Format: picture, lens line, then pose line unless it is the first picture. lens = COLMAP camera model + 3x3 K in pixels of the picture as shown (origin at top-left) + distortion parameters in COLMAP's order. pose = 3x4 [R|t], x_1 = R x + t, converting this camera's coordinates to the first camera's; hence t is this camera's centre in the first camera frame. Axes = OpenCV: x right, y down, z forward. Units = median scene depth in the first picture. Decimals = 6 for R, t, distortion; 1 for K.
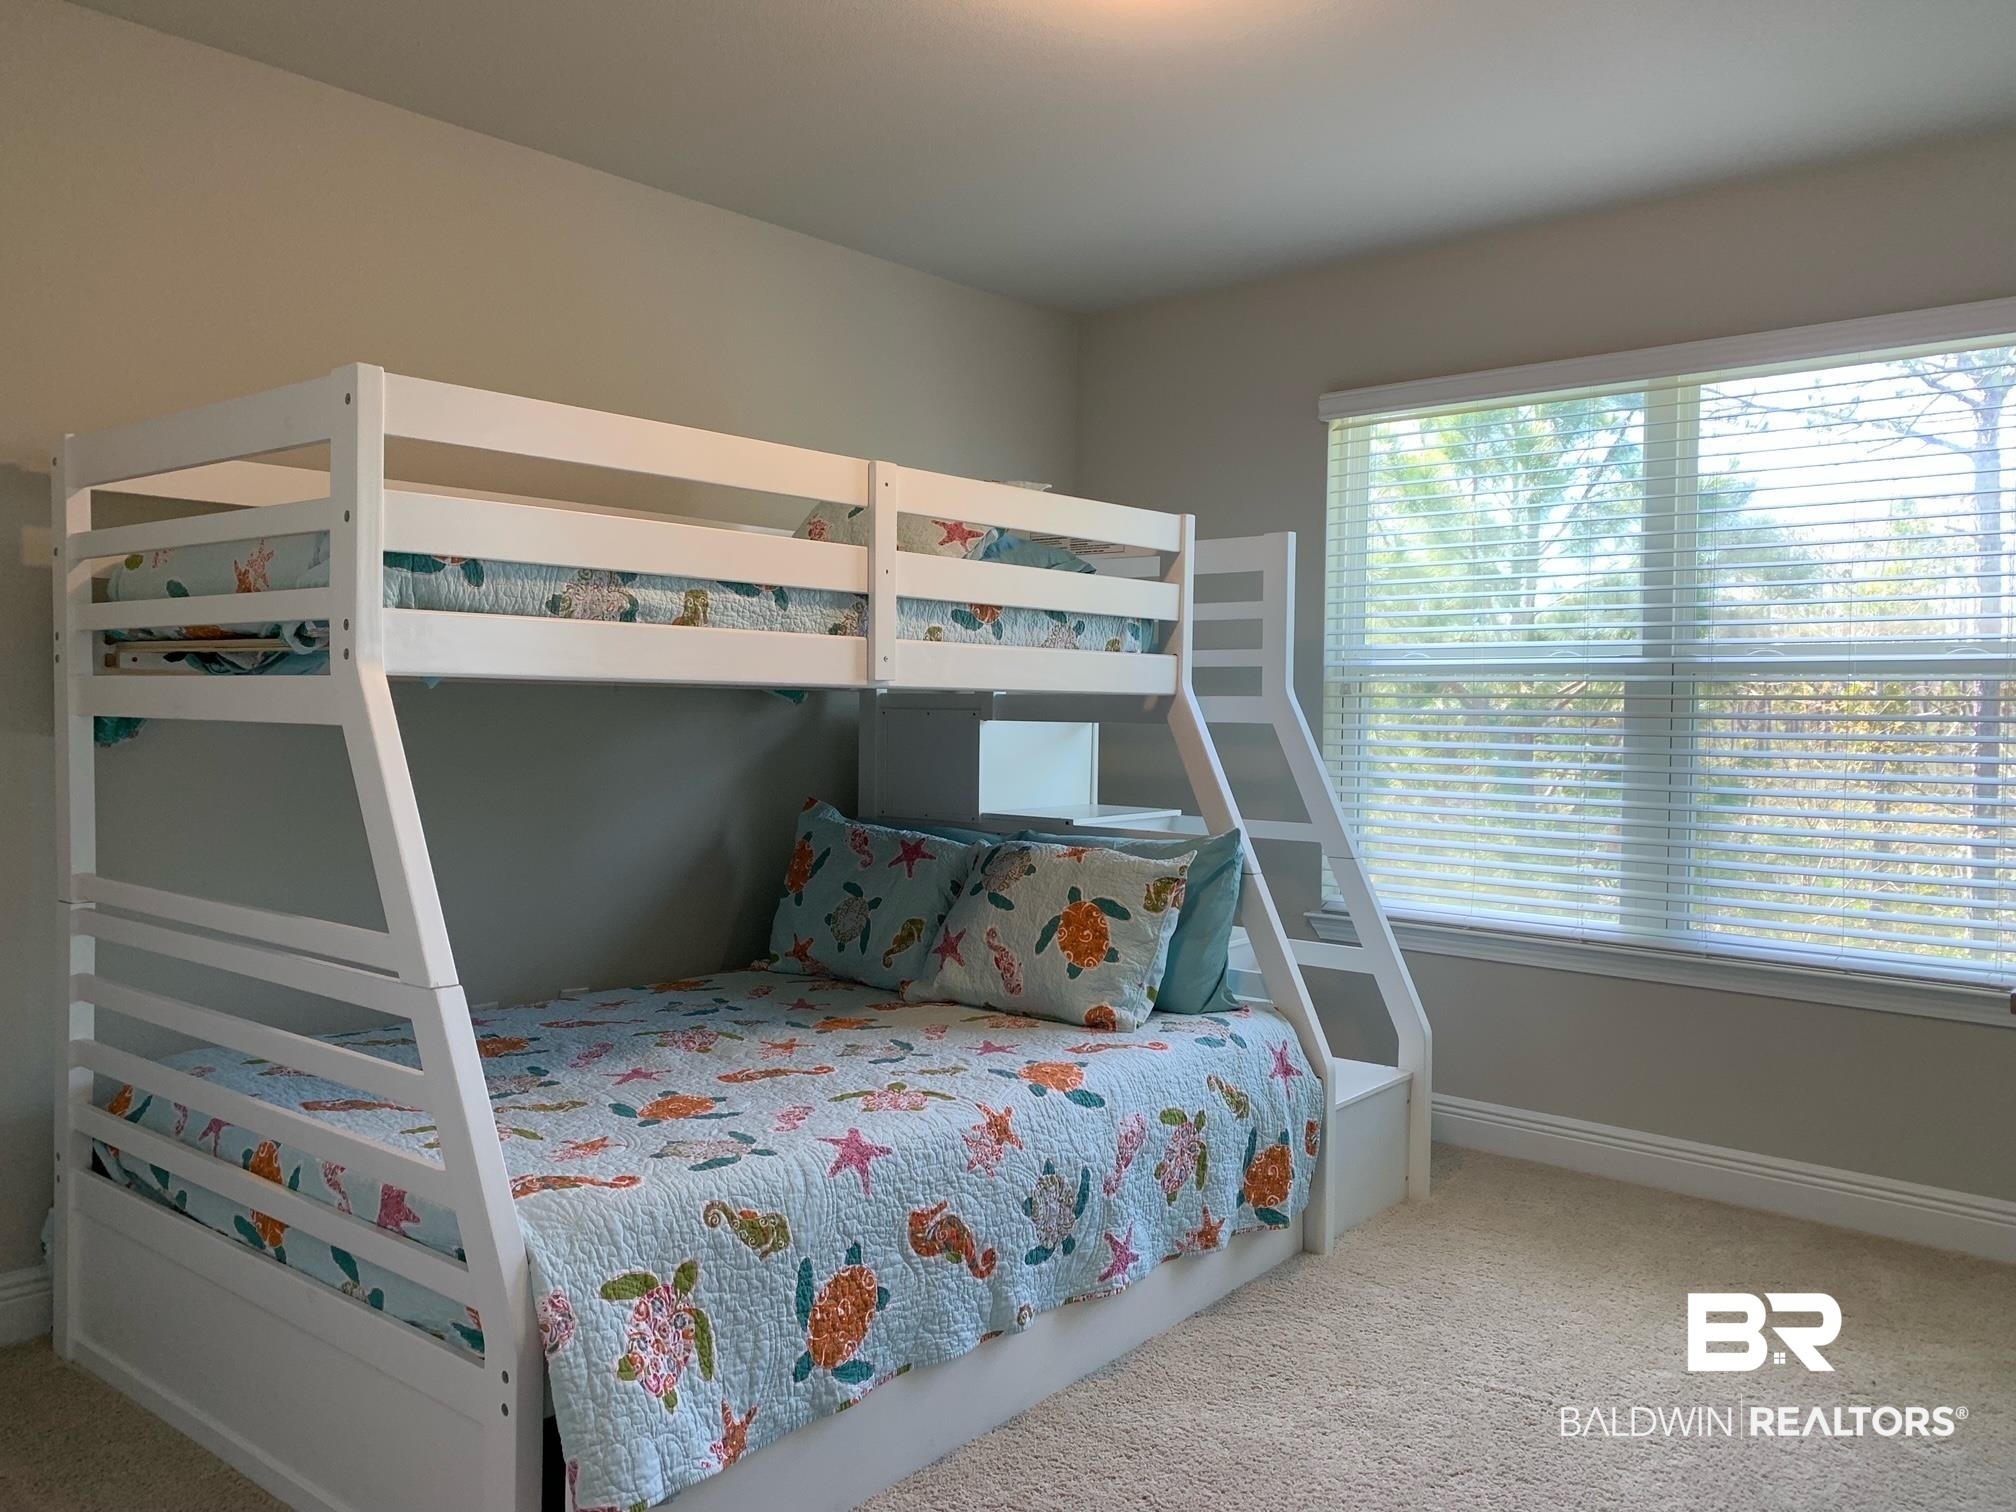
lens RADIAL K [[1552.8, 0, 1116.8], [0, 1552.8, 758.4], [0, 0, 1]] dist [0.088249, -0.053885]
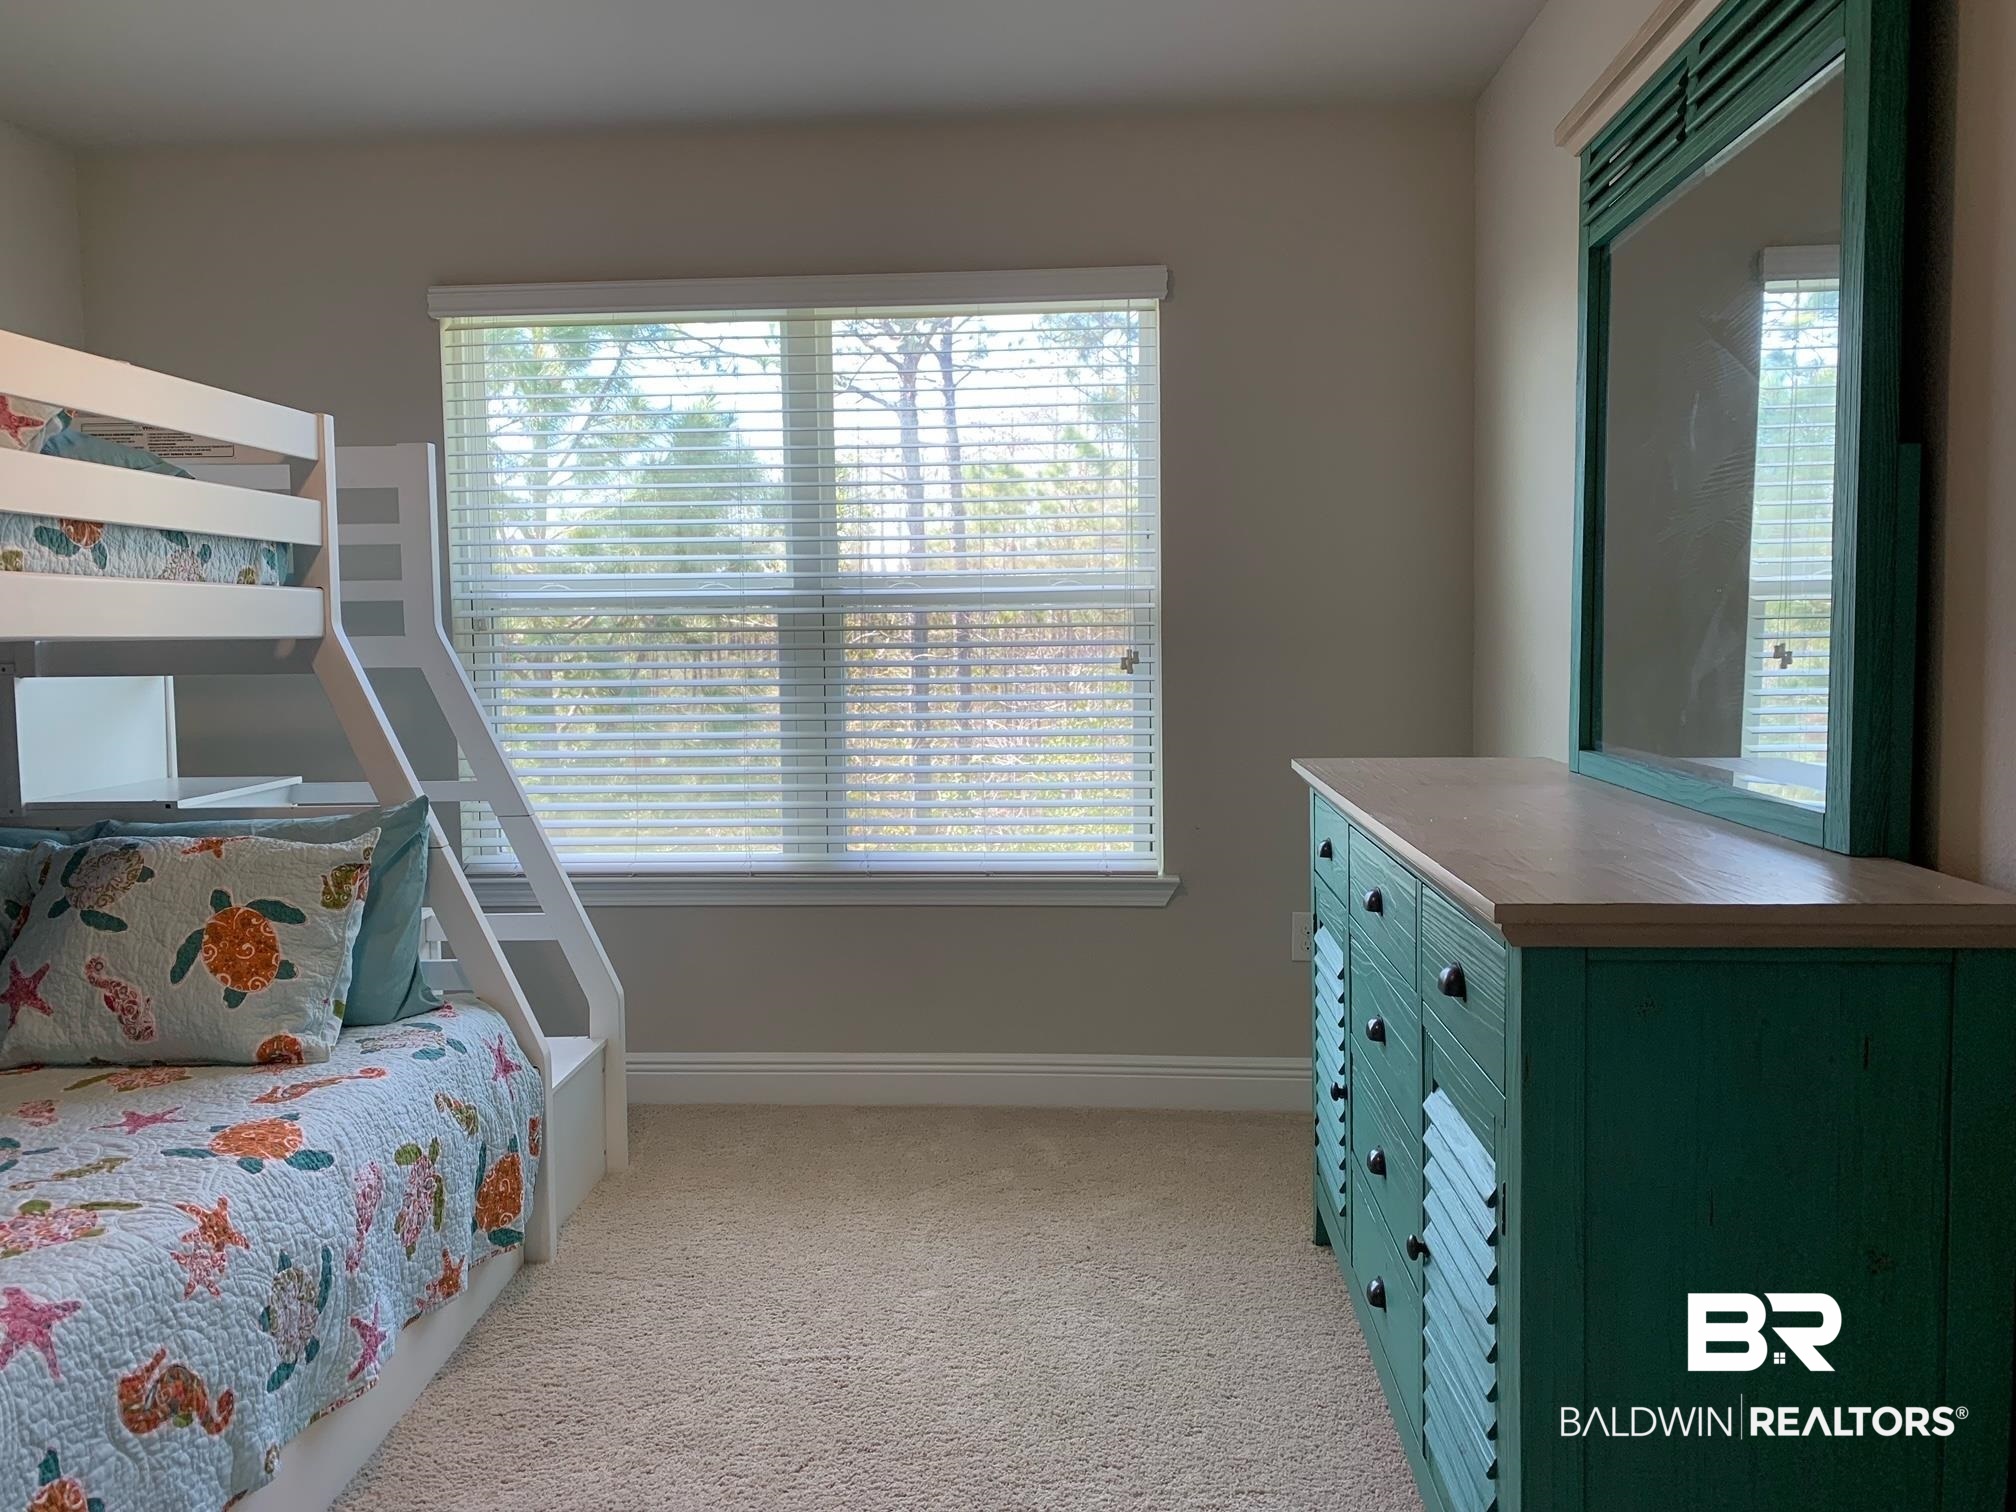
lens RADIAL K [[1509.1, 0, 1054.5], [0, 1509.1, 757.1], [0, 0, 1]] dist [0.046057, -0.028005]
pose [[0.816269, -0.070852, 0.573310, -0.119480], [0.043265, 0.997161, 0.061634, -0.012216], [-0.576049, -0.025506, 0.817017, 0.140867]]
